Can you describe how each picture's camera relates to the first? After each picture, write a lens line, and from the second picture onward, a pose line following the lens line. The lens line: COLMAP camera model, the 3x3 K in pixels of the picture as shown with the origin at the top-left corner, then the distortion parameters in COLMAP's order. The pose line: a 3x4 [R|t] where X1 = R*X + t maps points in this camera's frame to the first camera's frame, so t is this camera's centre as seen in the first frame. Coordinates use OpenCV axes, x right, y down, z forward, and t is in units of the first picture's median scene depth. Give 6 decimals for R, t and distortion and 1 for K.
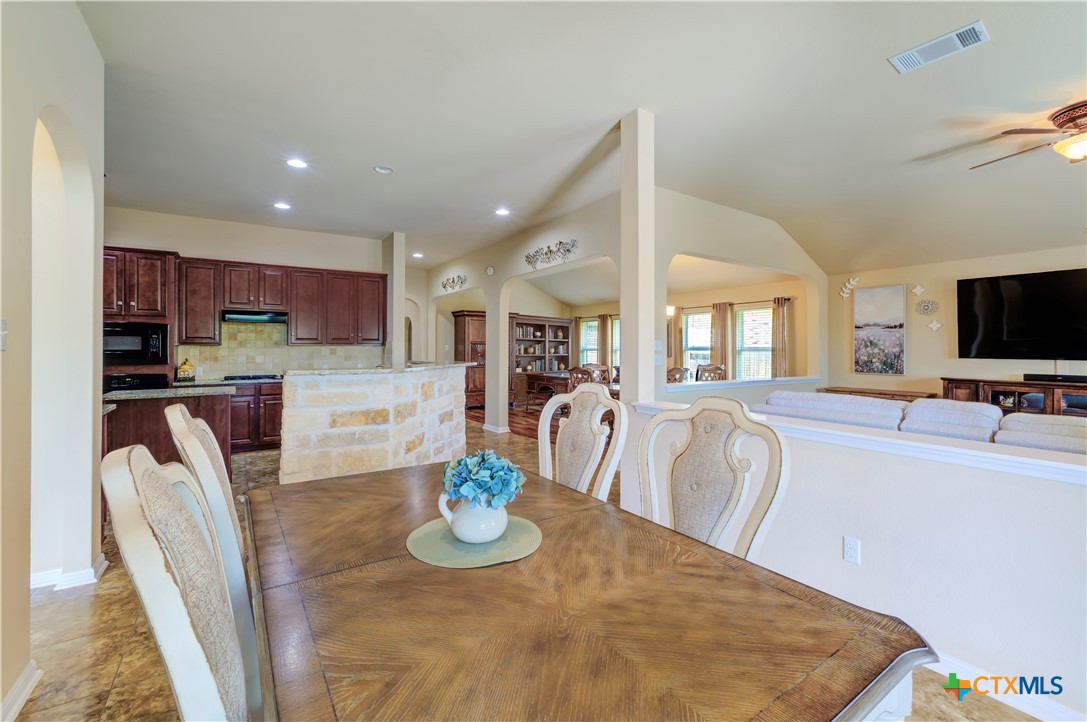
lens RADIAL K [[452.7, 0, 560.7], [0, 452.7, 342.1], [0, 0, 1]] dist [0.000291, -0.000066]
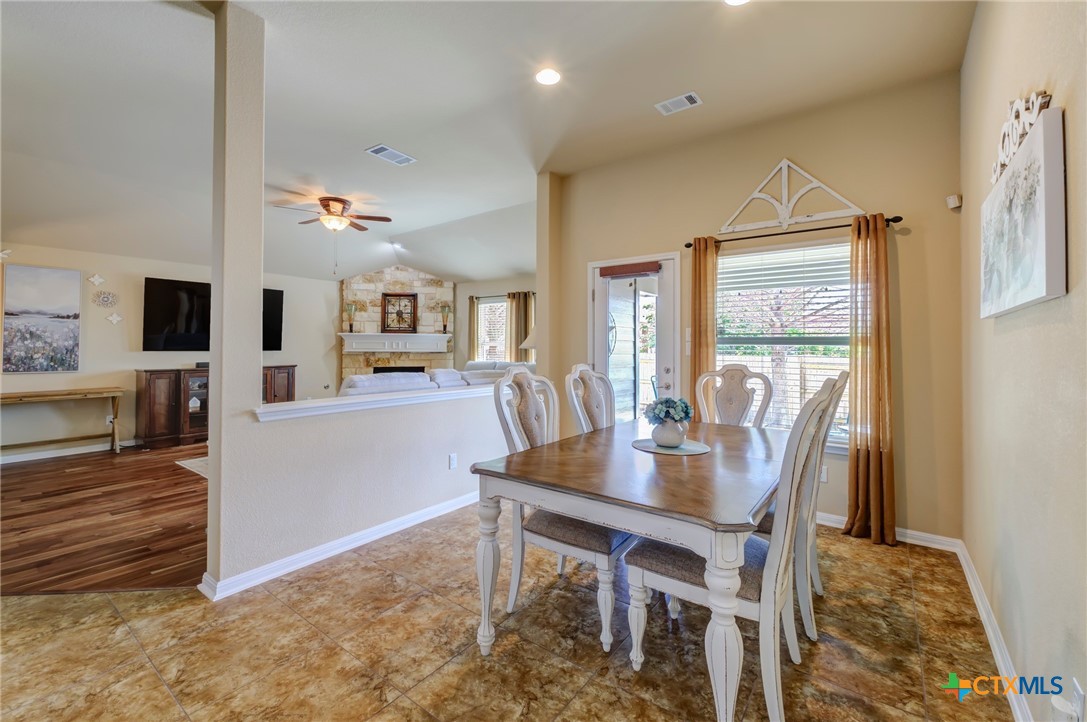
lens RADIAL K [[443.9, 0, 549.5], [0, 443.9, 342.7], [0, 0, 1]] dist [-0.002744, -0.001589]
pose [[-0.308169, 0.012260, 0.951252, -0.359171], [-0.005764, 0.999875, -0.014754, 0.023185], [-0.951314, -0.010030, -0.308060, 0.376779]]
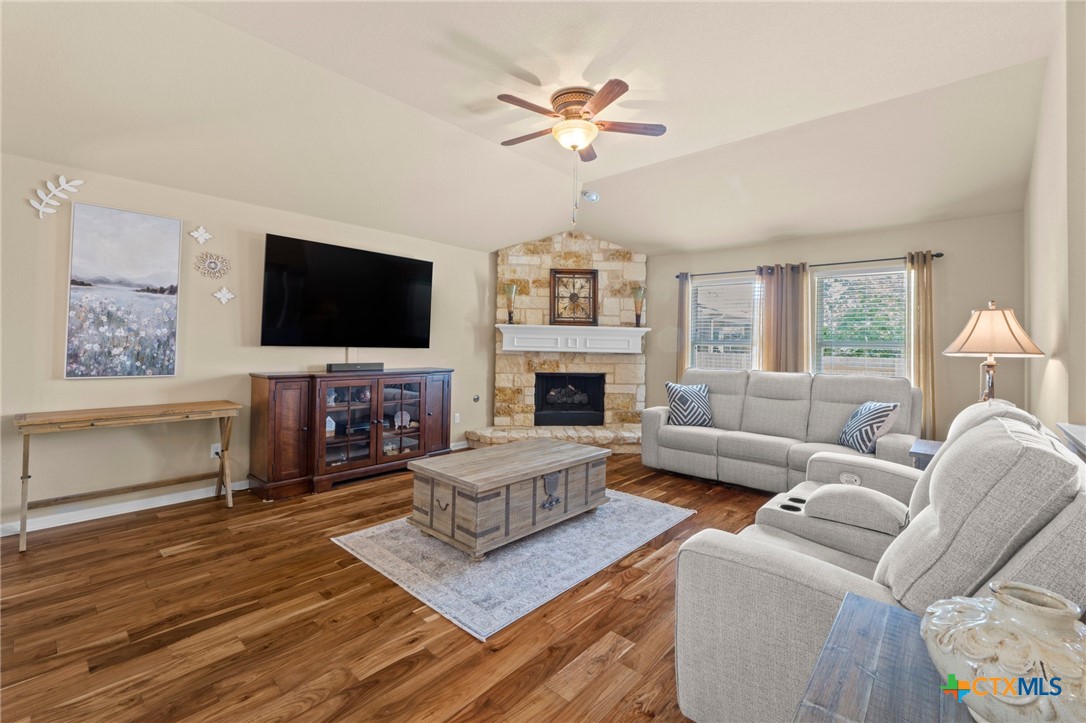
lens RADIAL K [[468.3, 0, 550.4], [0, 468.3, 339.8], [0, 0, 1]] dist [-0.004220, 0.000722]
pose [[-0.211972, 0.009146, 0.977233, 0.073556], [-0.024201, 0.999600, -0.014604, 0.023699], [-0.976976, -0.026745, -0.211666, 0.651016]]
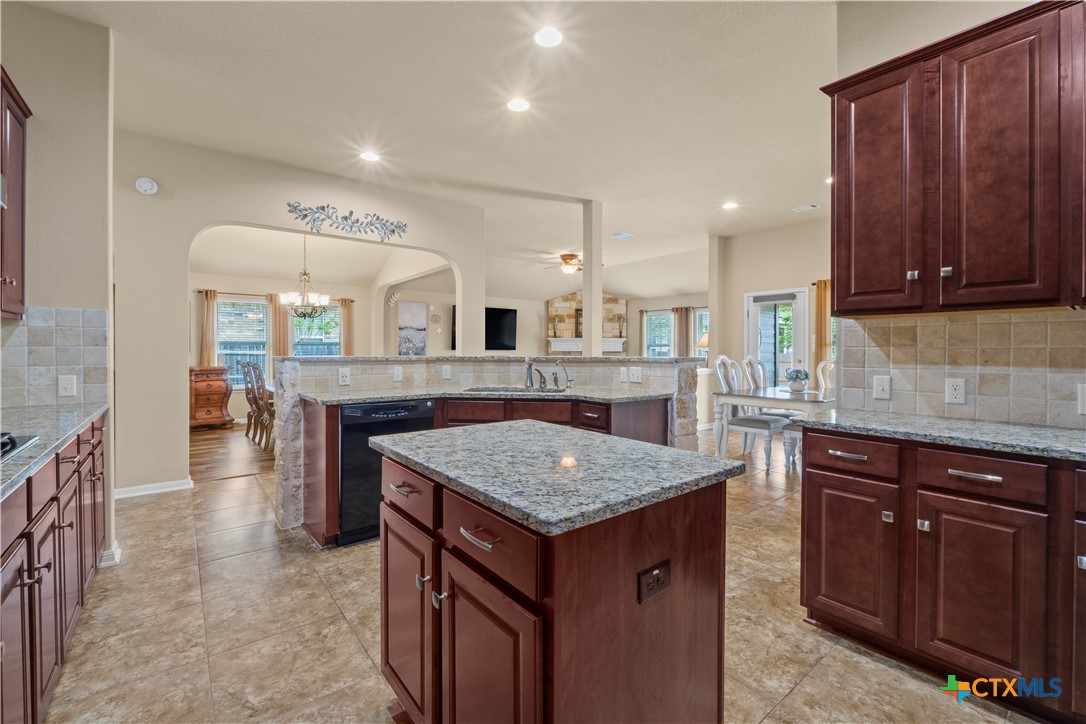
lens RADIAL K [[452.3, 0, 549.7], [0, 452.3, 344.8], [0, 0, 1]] dist [0.000291, -0.000066]
pose [[-0.052545, 0.014223, 0.998517, -0.810447], [-0.008974, 0.999851, -0.014714, 0.035176], [-0.998578, -0.009733, -0.052409, 0.646920]]
